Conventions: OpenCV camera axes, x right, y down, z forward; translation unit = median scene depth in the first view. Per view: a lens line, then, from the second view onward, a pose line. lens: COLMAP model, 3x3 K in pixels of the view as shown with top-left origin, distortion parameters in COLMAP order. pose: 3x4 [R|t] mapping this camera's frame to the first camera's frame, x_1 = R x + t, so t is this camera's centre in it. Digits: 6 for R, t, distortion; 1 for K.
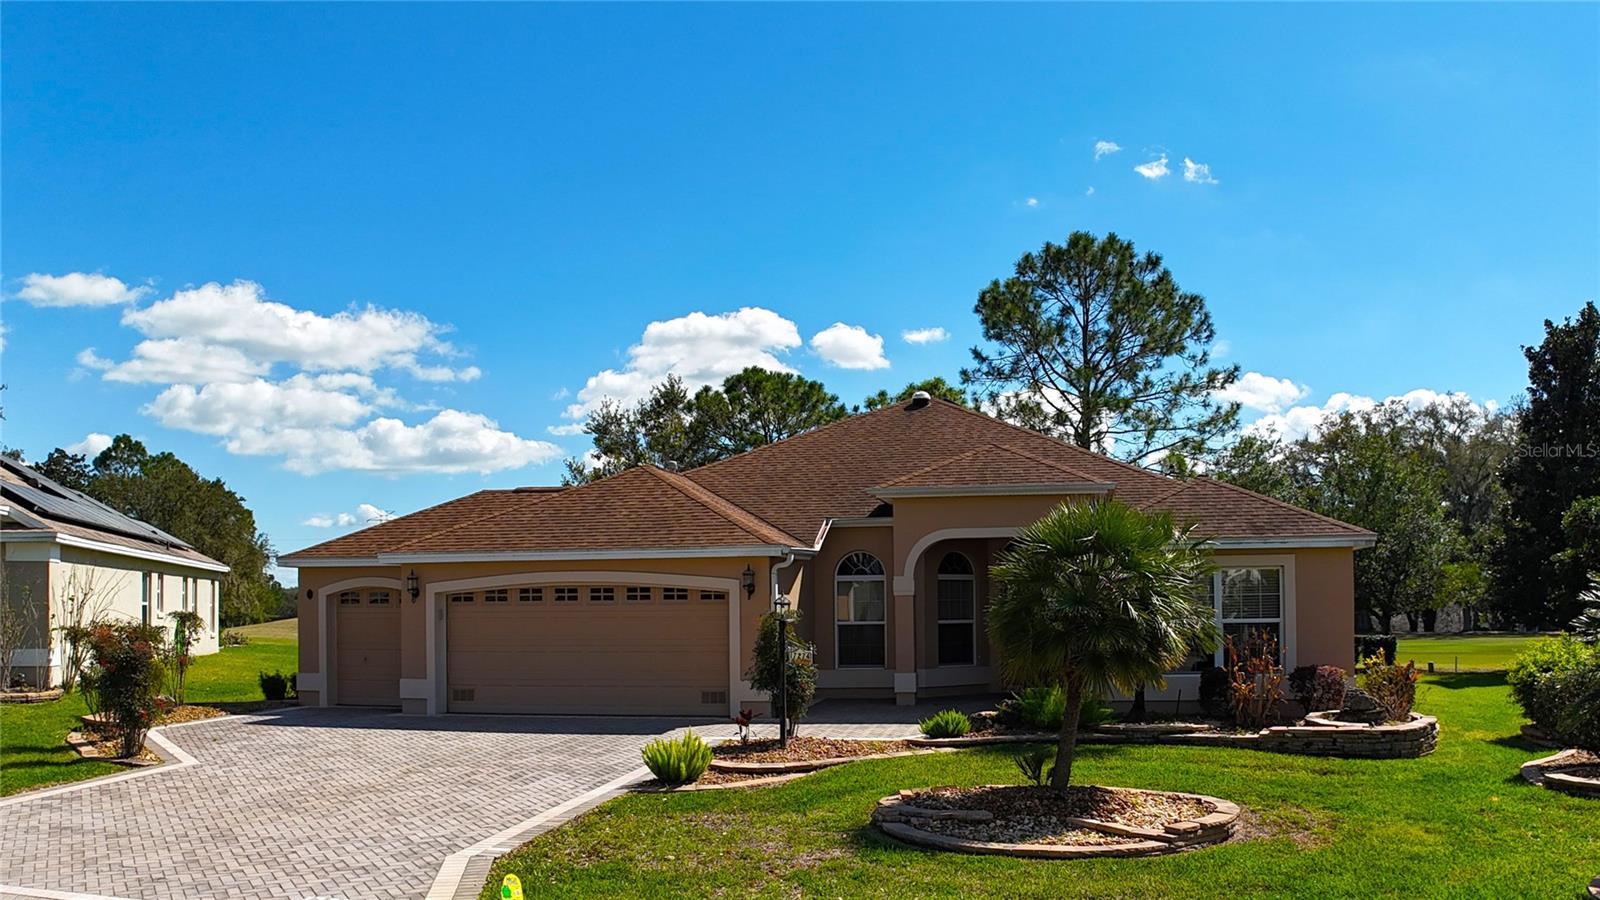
lens RADIAL K [[1257.9, 0, 866.2], [0, 1257.9, 569.2], [0, 0, 1]] dist [-0.173497, -0.008275]
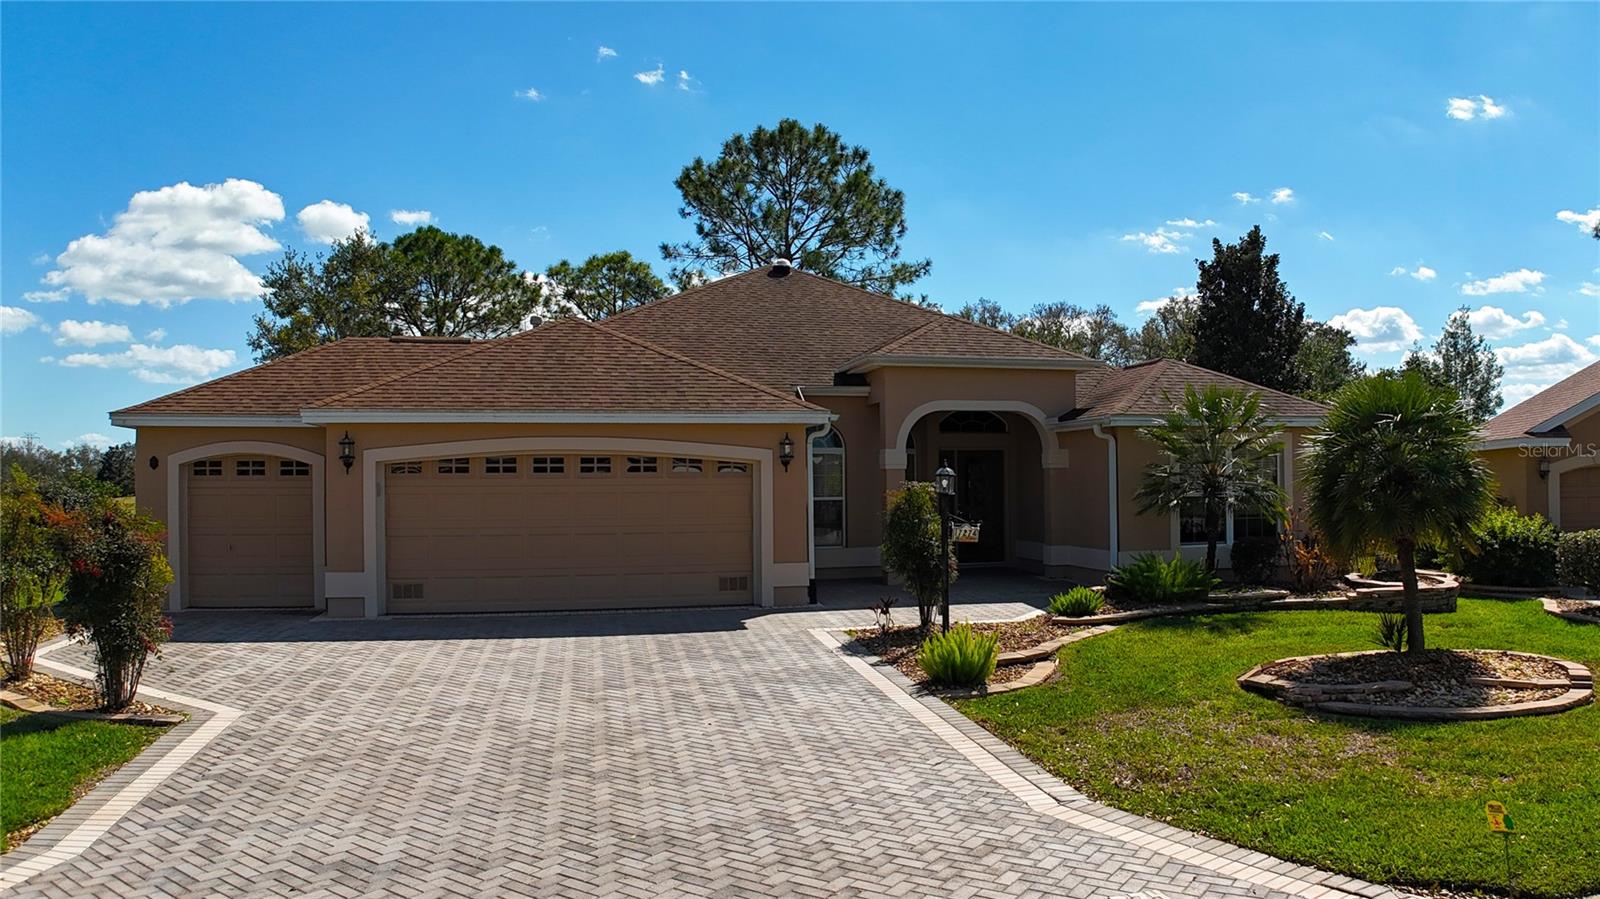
lens RADIAL K [[1180.4, 0, 914.7], [0, 1180.4, 450.0], [0, 0, 1]] dist [-0.180431, 0.008762]
pose [[0.892569, 0.013693, 0.450703, -0.333492], [-0.012843, 0.999905, -0.004945, 0.009882], [-0.450728, -0.001375, 0.892660, 0.185383]]
